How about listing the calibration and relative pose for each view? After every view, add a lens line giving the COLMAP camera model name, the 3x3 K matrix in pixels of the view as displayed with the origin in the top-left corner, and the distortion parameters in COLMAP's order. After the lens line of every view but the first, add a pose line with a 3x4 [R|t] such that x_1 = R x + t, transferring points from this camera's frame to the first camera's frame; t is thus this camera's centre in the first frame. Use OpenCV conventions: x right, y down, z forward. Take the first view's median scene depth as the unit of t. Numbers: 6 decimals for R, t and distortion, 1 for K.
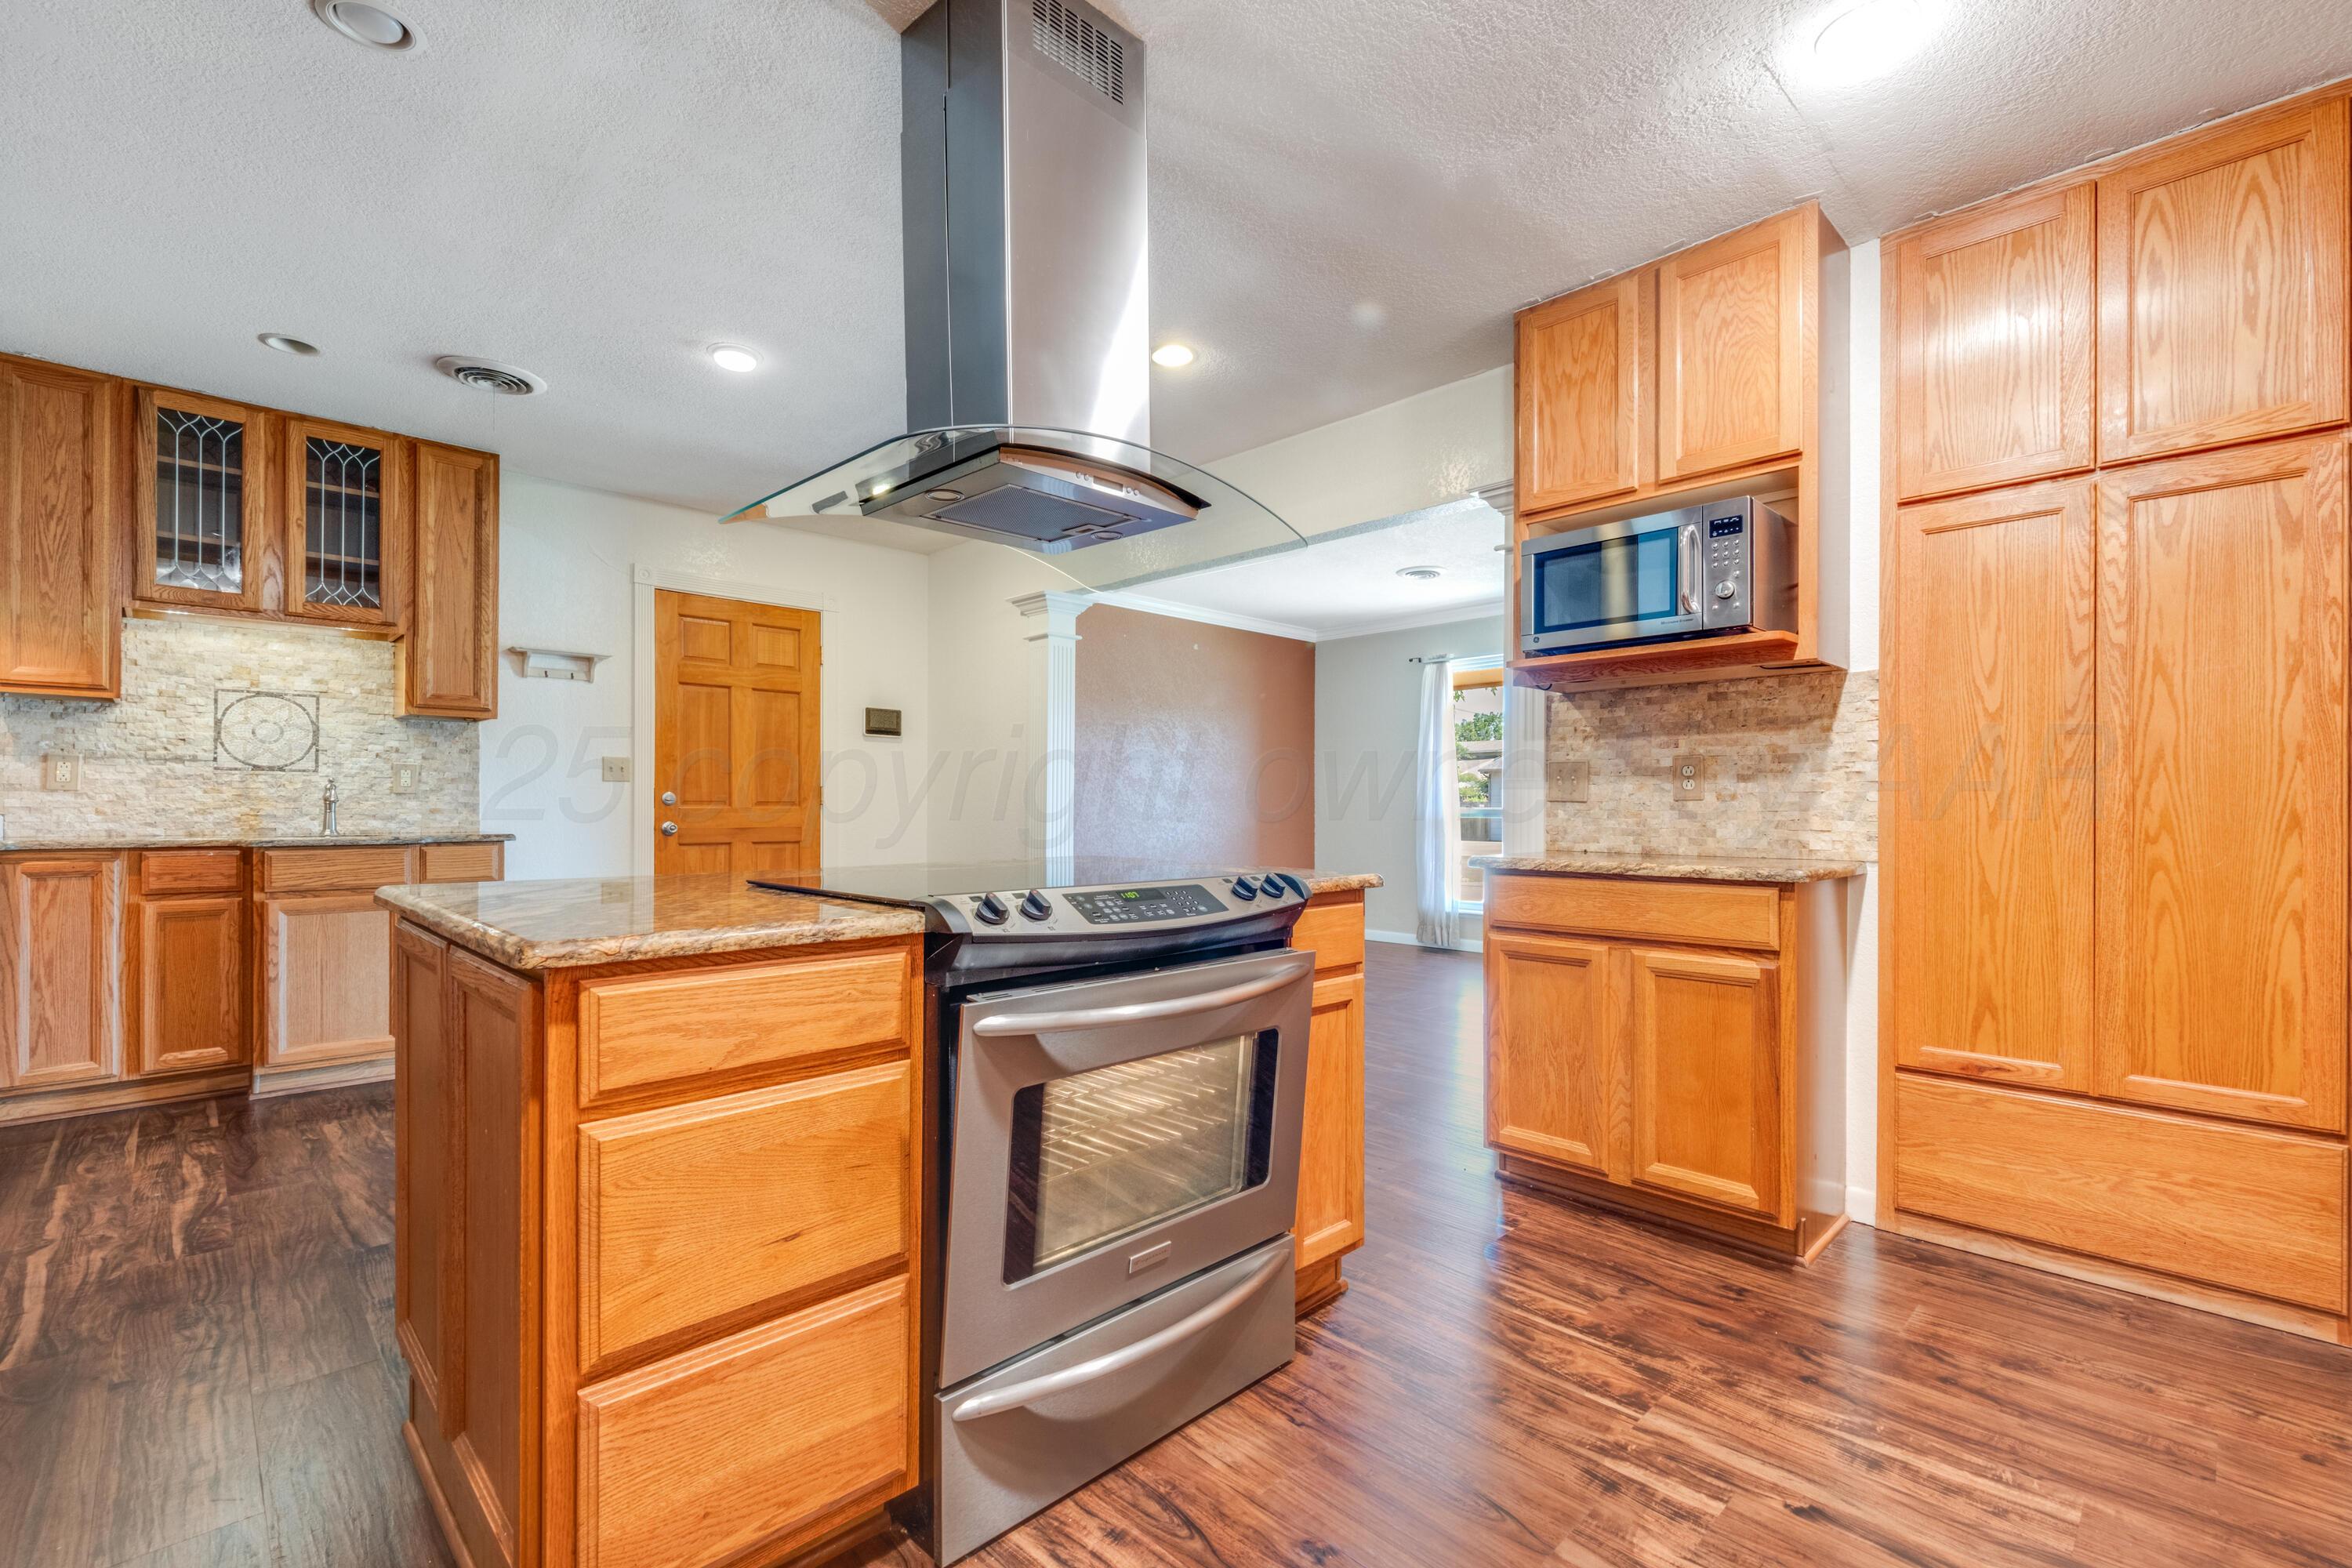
lens RADIAL K [[1031.7, 0, 1179.9], [0, 1031.7, 811.0], [0, 0, 1]] dist [0.008765, -0.004733]
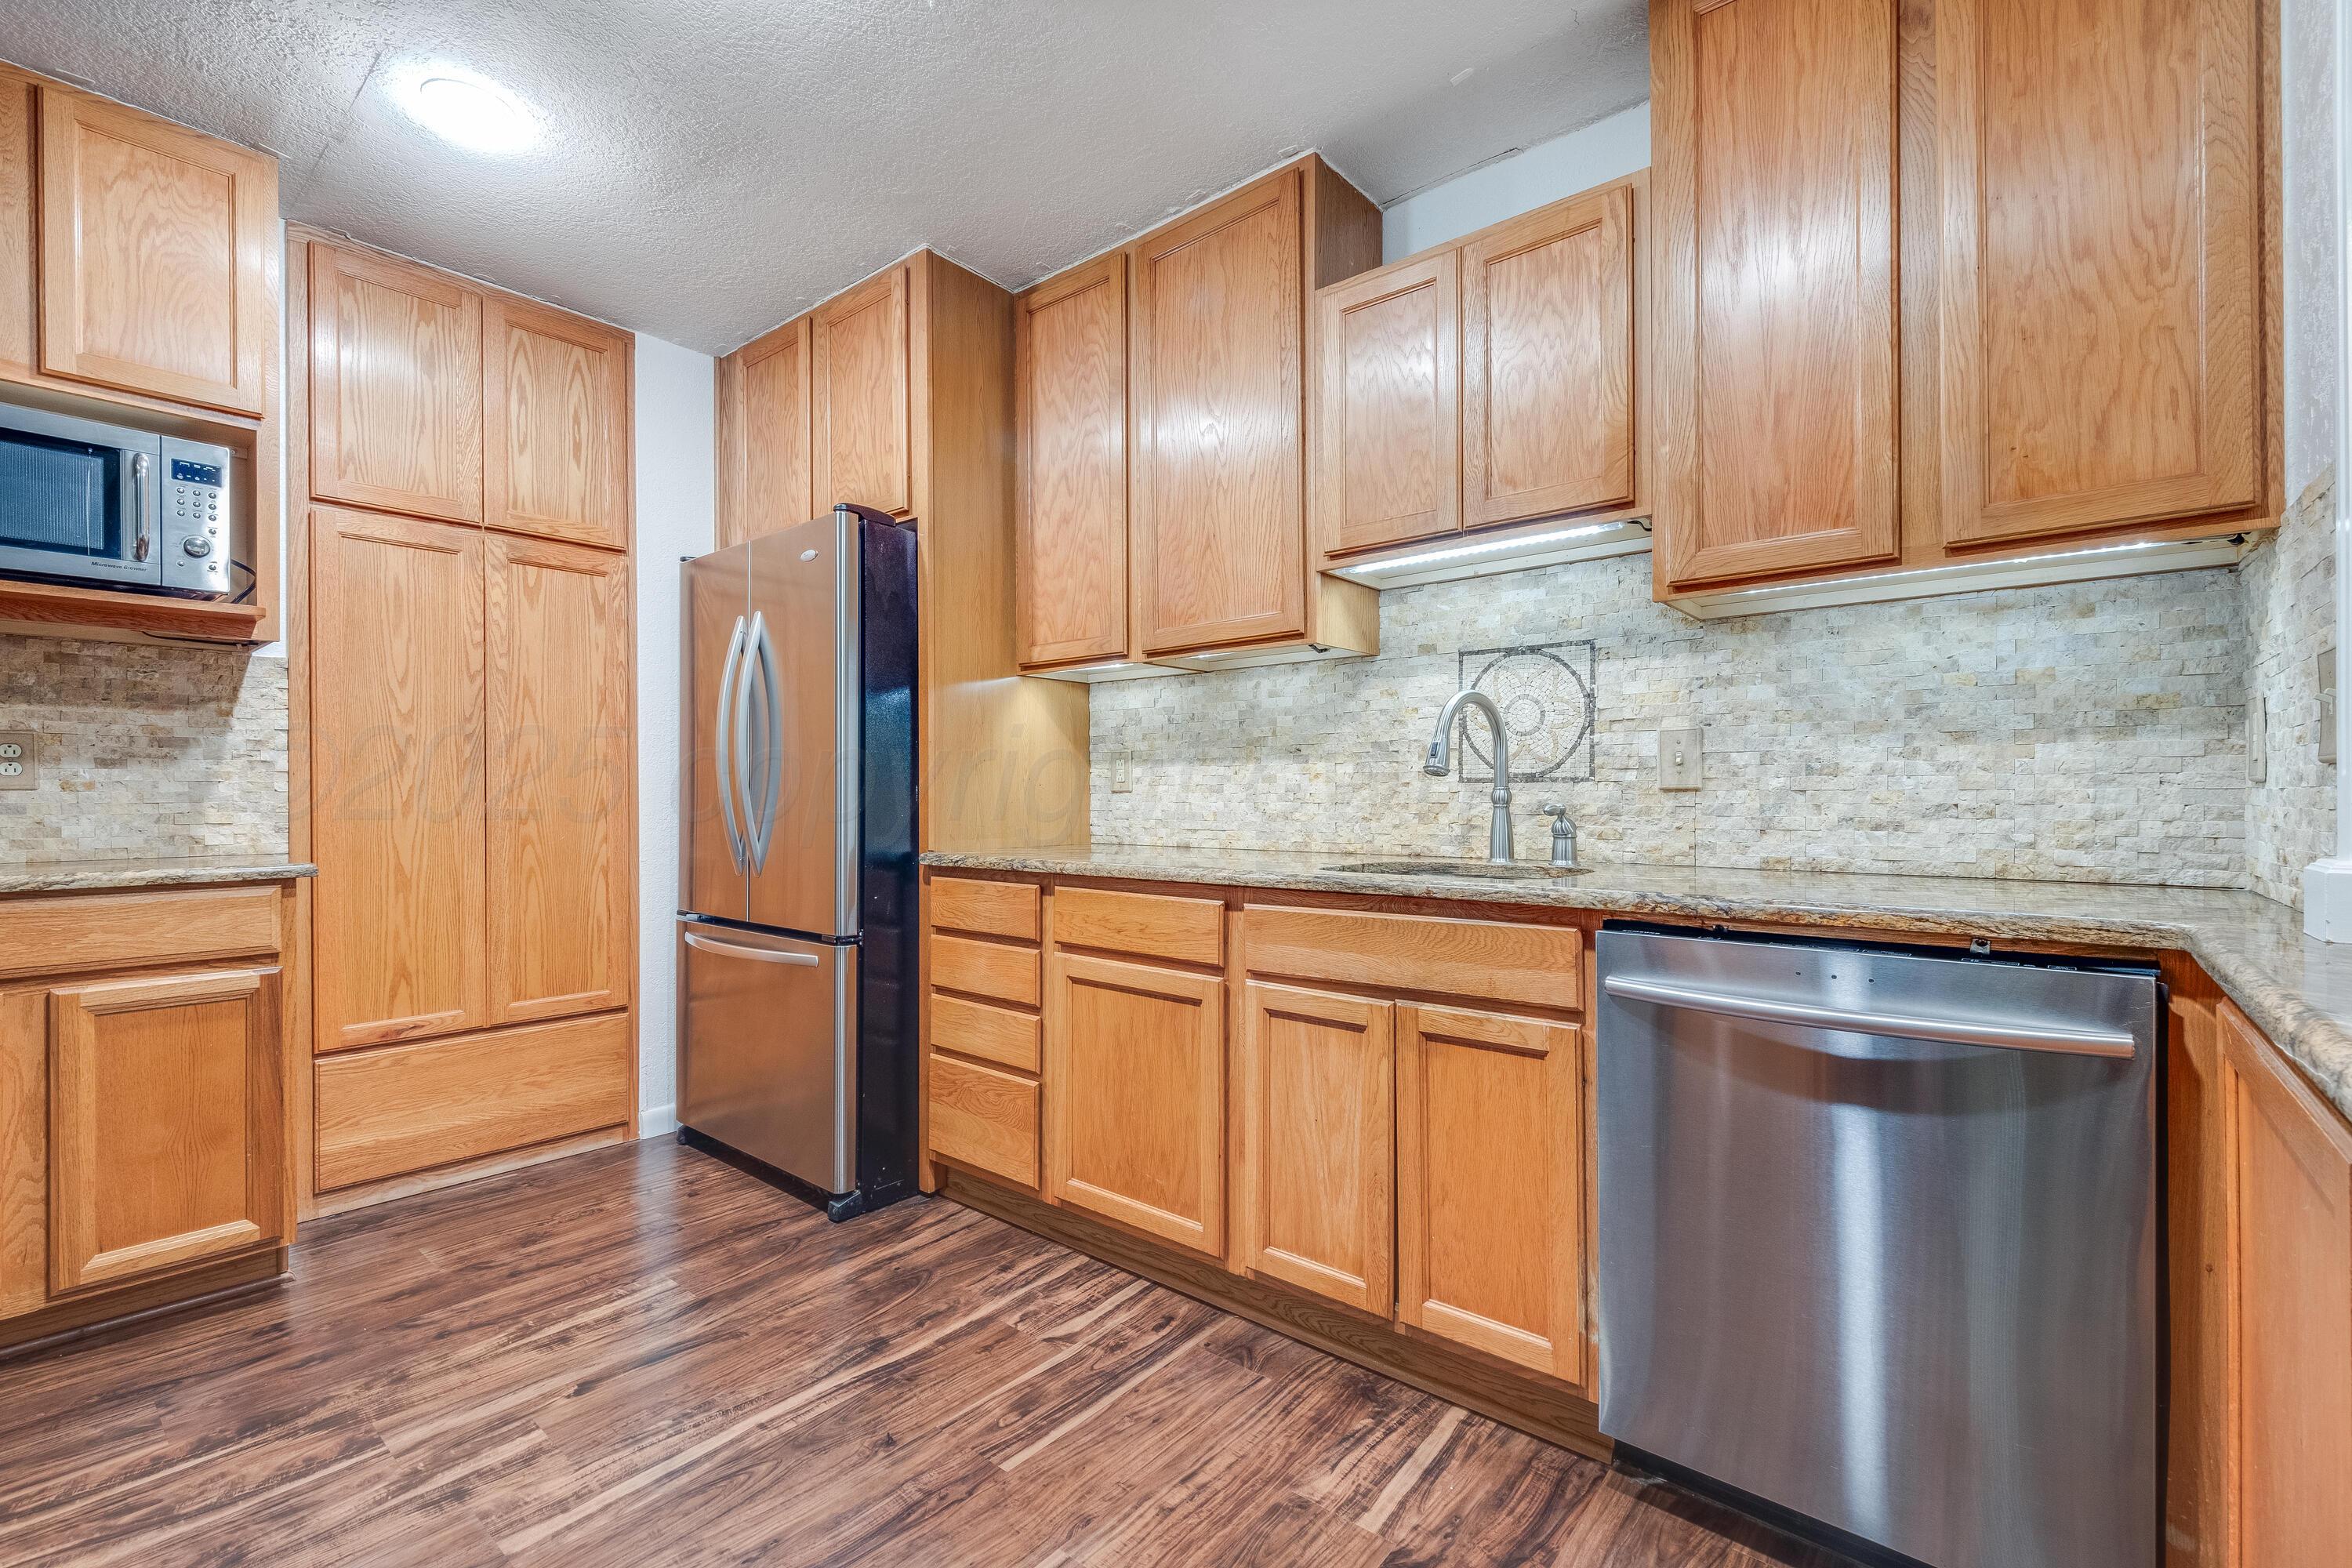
lens RADIAL K [[1015.6, 0, 1177.3], [0, 1015.6, 800.2], [0, 0, 1]] dist [0.000646, -0.001523]
pose [[-0.112164, -0.006177, 0.993671, -0.402962], [0.005325, 0.999963, 0.006817, -0.003652], [-0.993675, 0.006056, -0.112127, 0.284915]]
